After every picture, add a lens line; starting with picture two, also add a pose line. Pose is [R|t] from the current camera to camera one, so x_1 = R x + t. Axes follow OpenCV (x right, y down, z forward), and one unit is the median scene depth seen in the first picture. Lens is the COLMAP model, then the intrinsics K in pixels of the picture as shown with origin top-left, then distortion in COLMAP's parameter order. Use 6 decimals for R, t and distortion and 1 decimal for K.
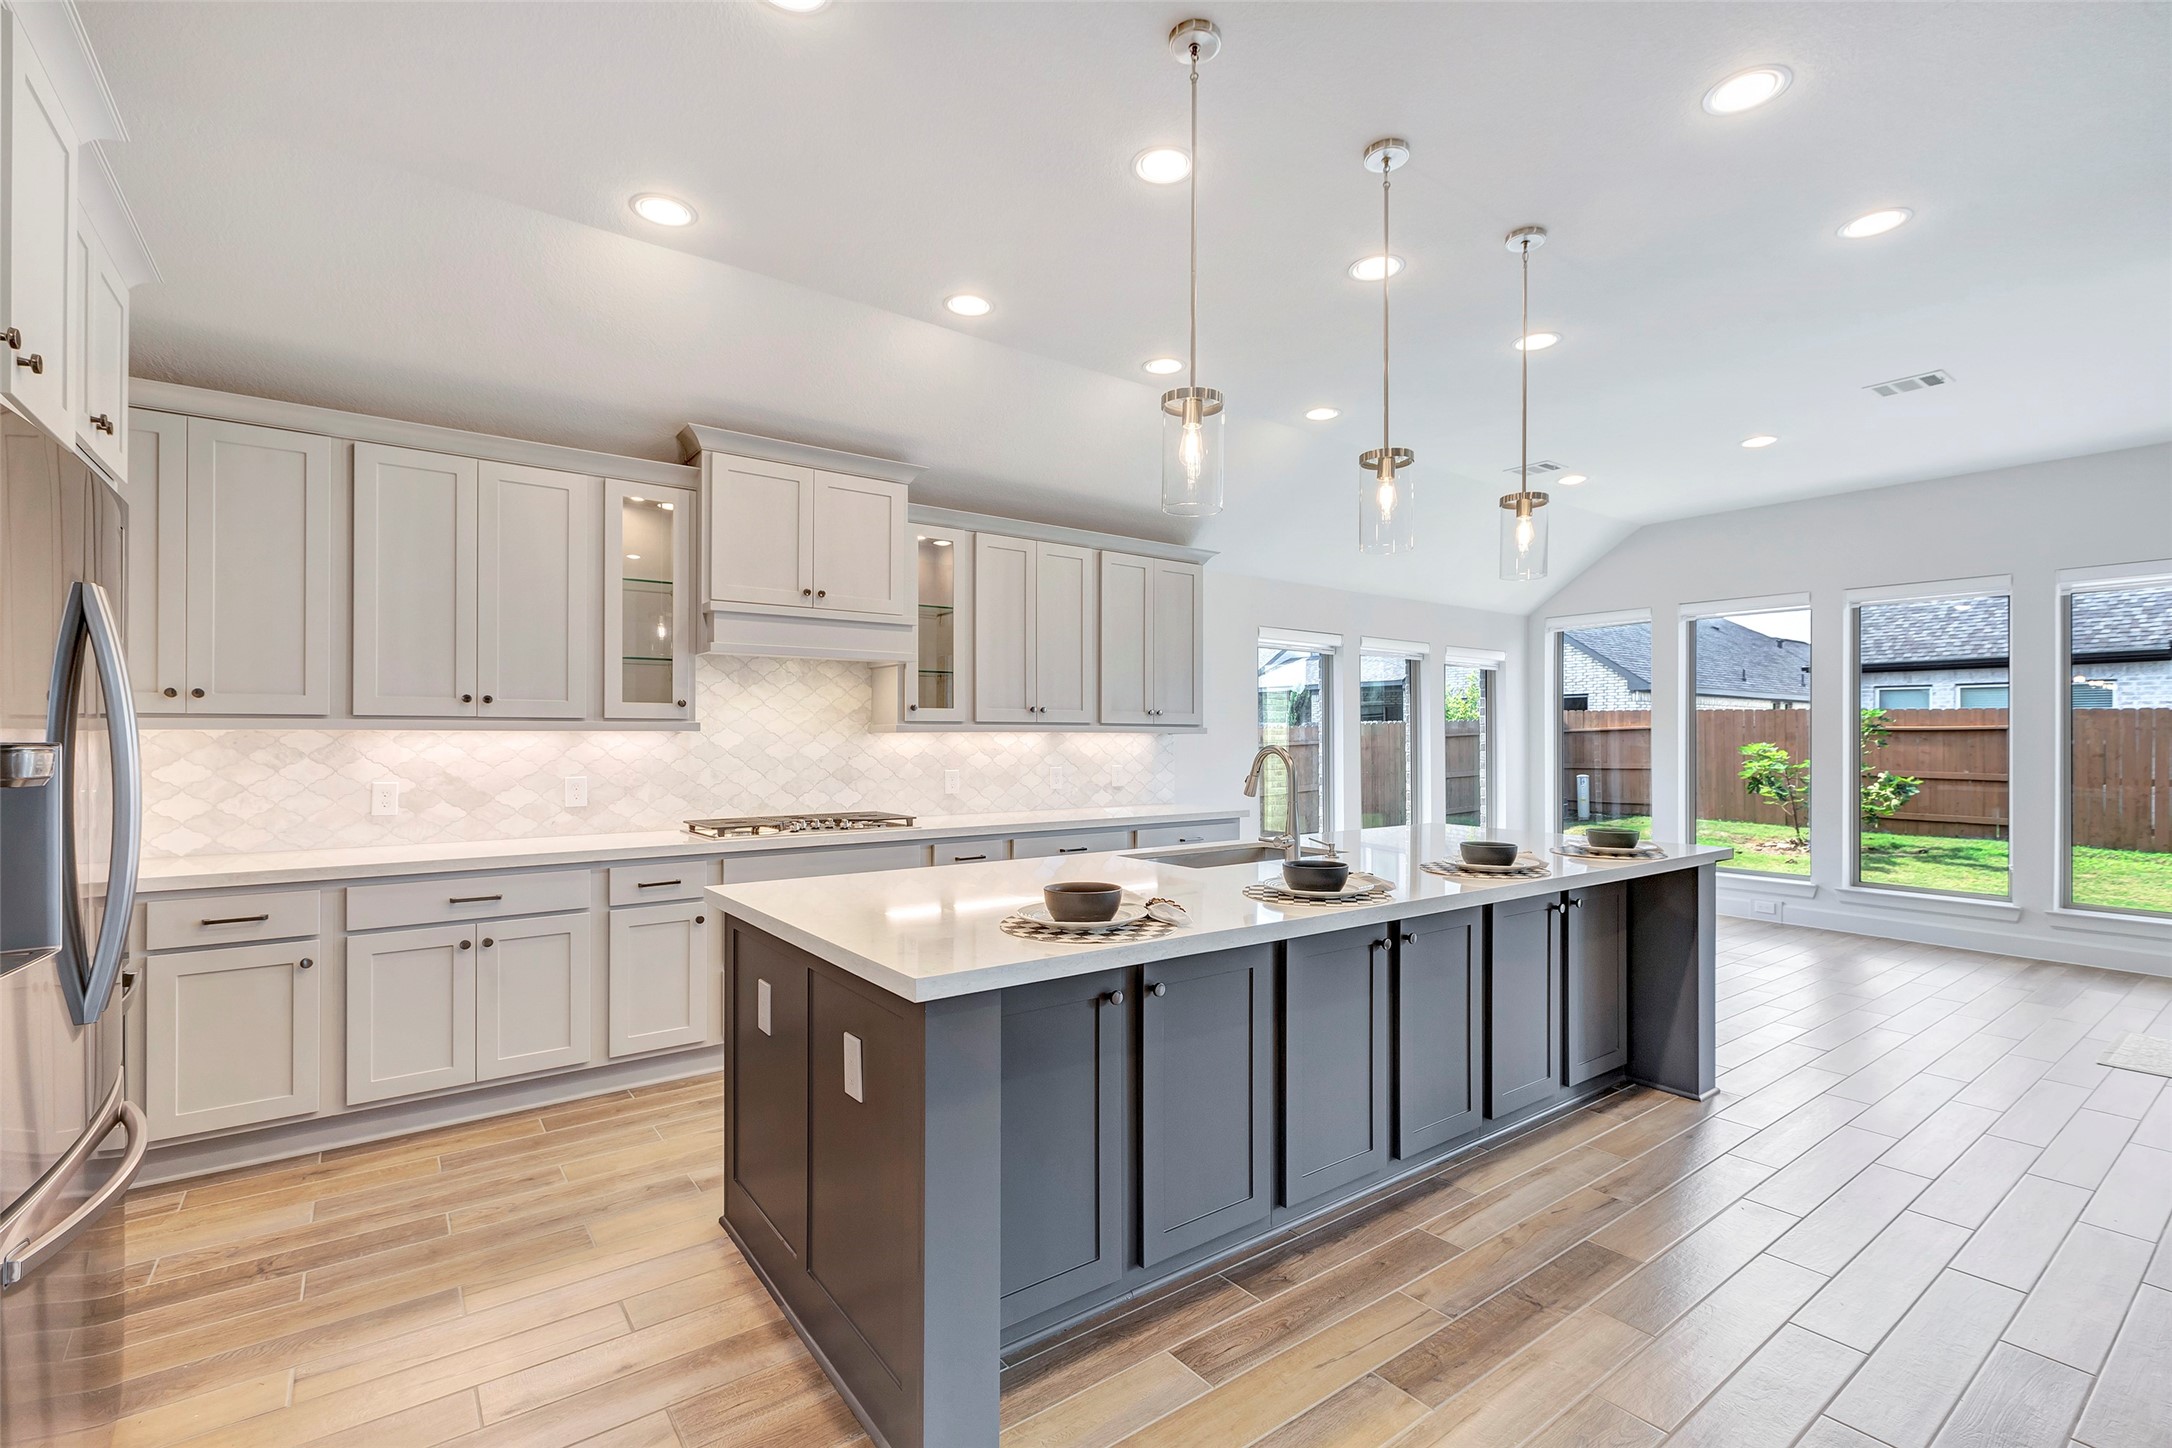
lens RADIAL K [[975.9, 0, 1082.6], [0, 975.9, 706.4], [0, 0, 1]] dist [0.002511, -0.001395]
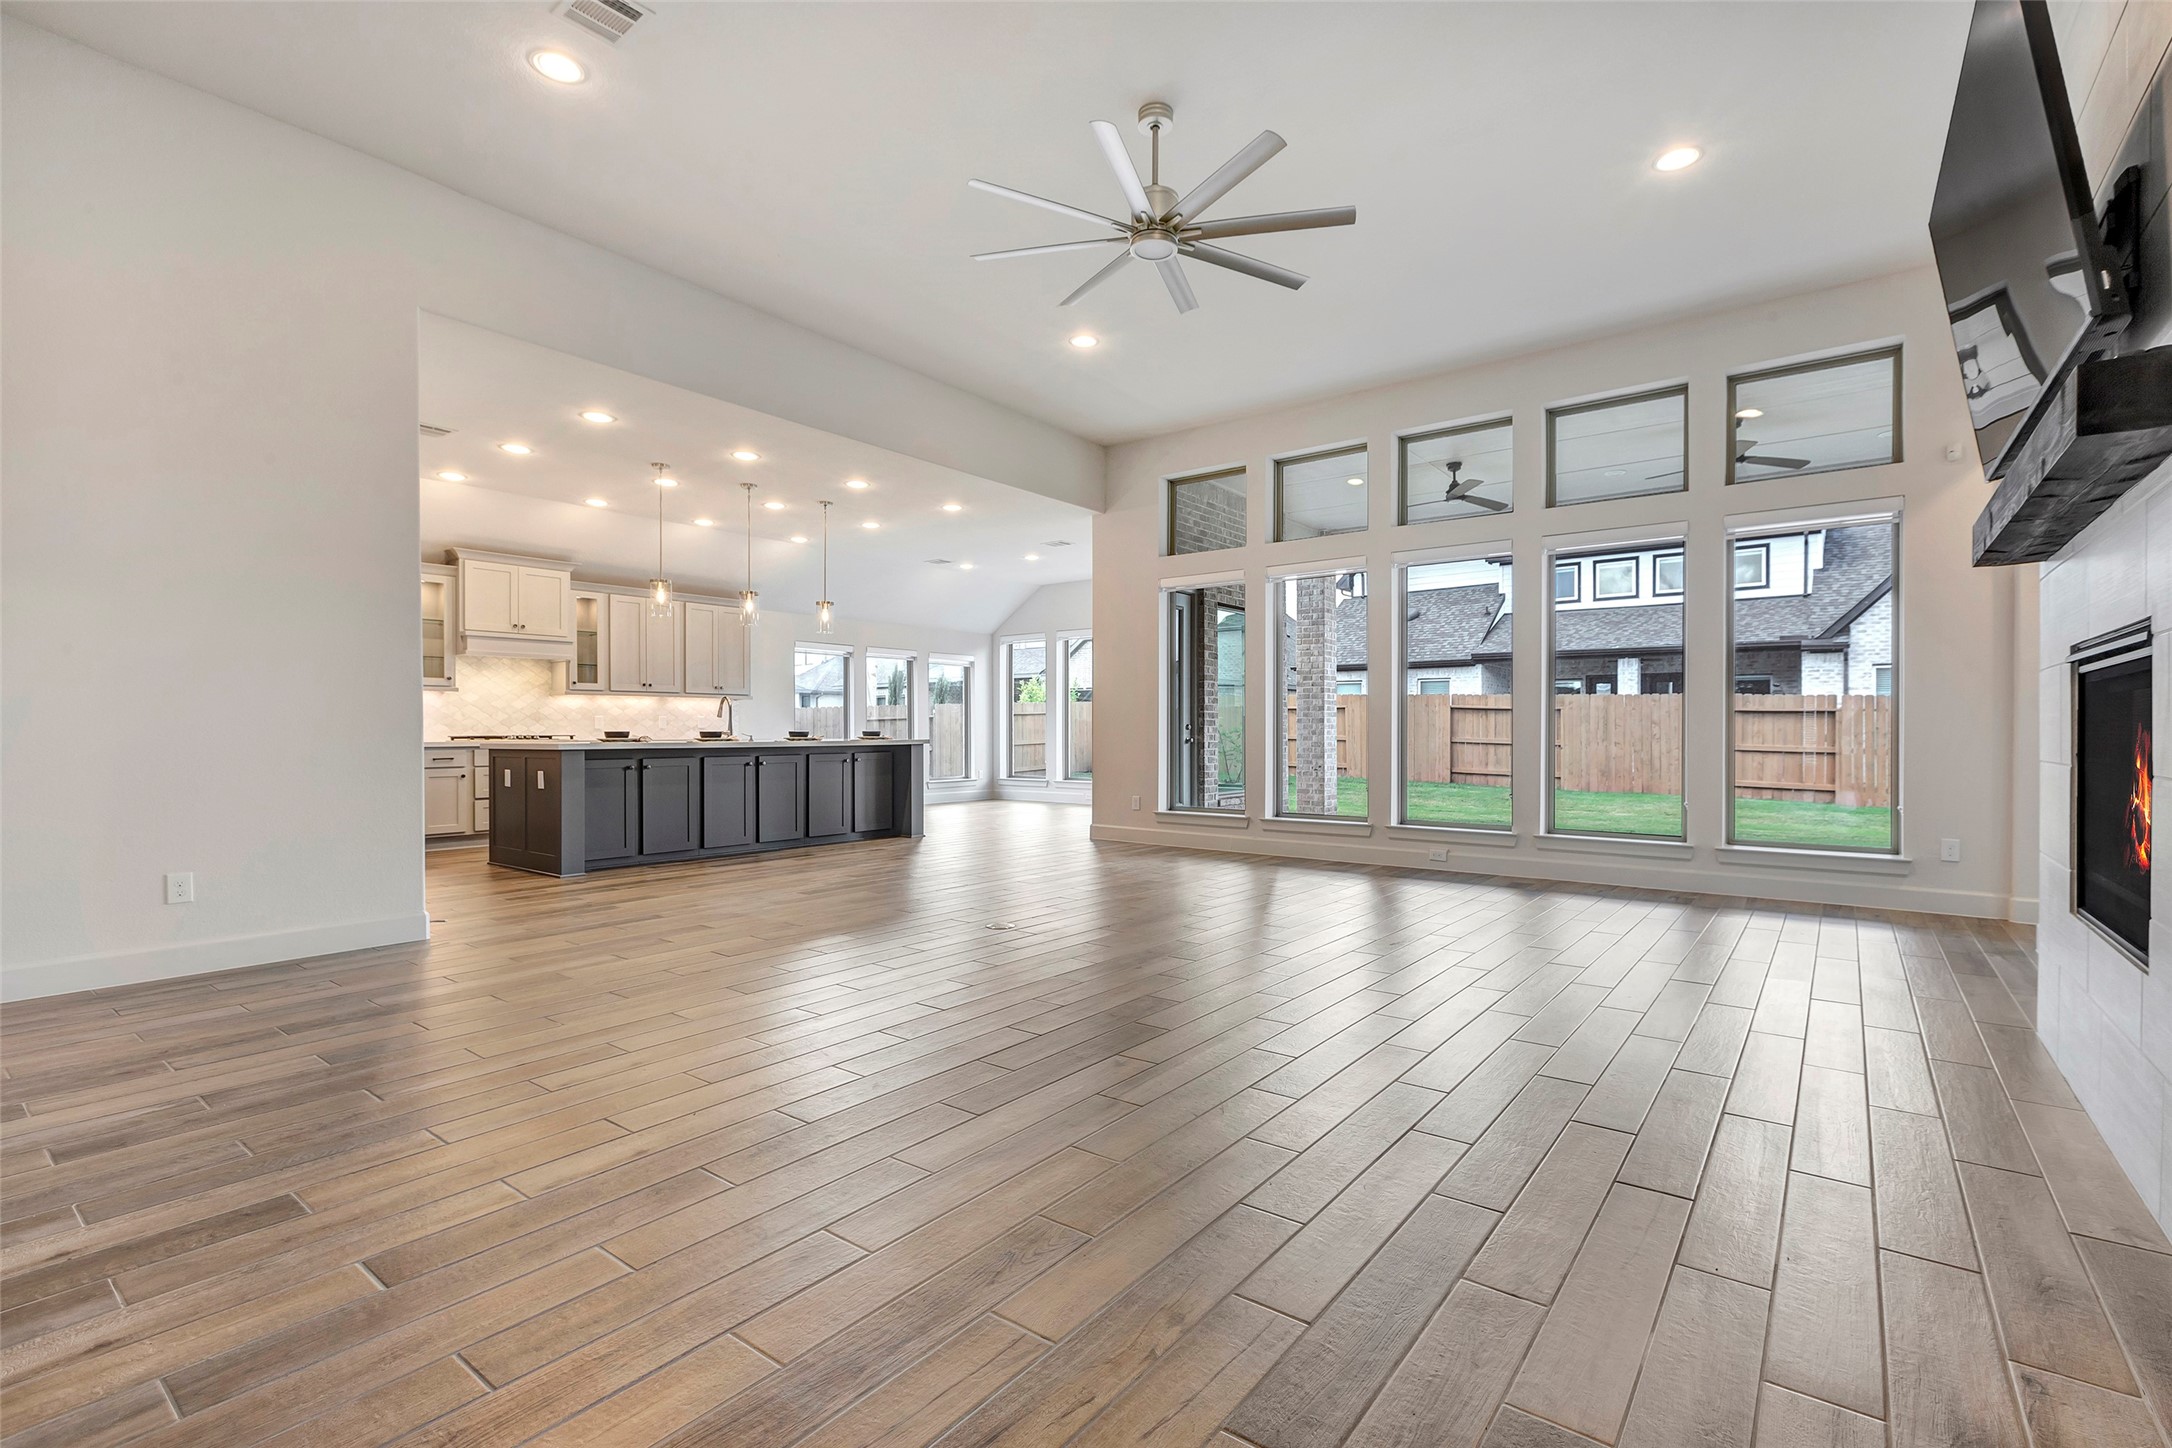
lens RADIAL K [[975.9, 0, 1095.3], [0, 975.9, 714.8], [0, 0, 1]] dist [0.002511, -0.001395]
pose [[0.959709, -0.002056, 0.280987, 0.290427], [-0.002514, 0.999870, 0.015905, 0.033115], [-0.280983, -0.015971, 0.959580, -1.226983]]
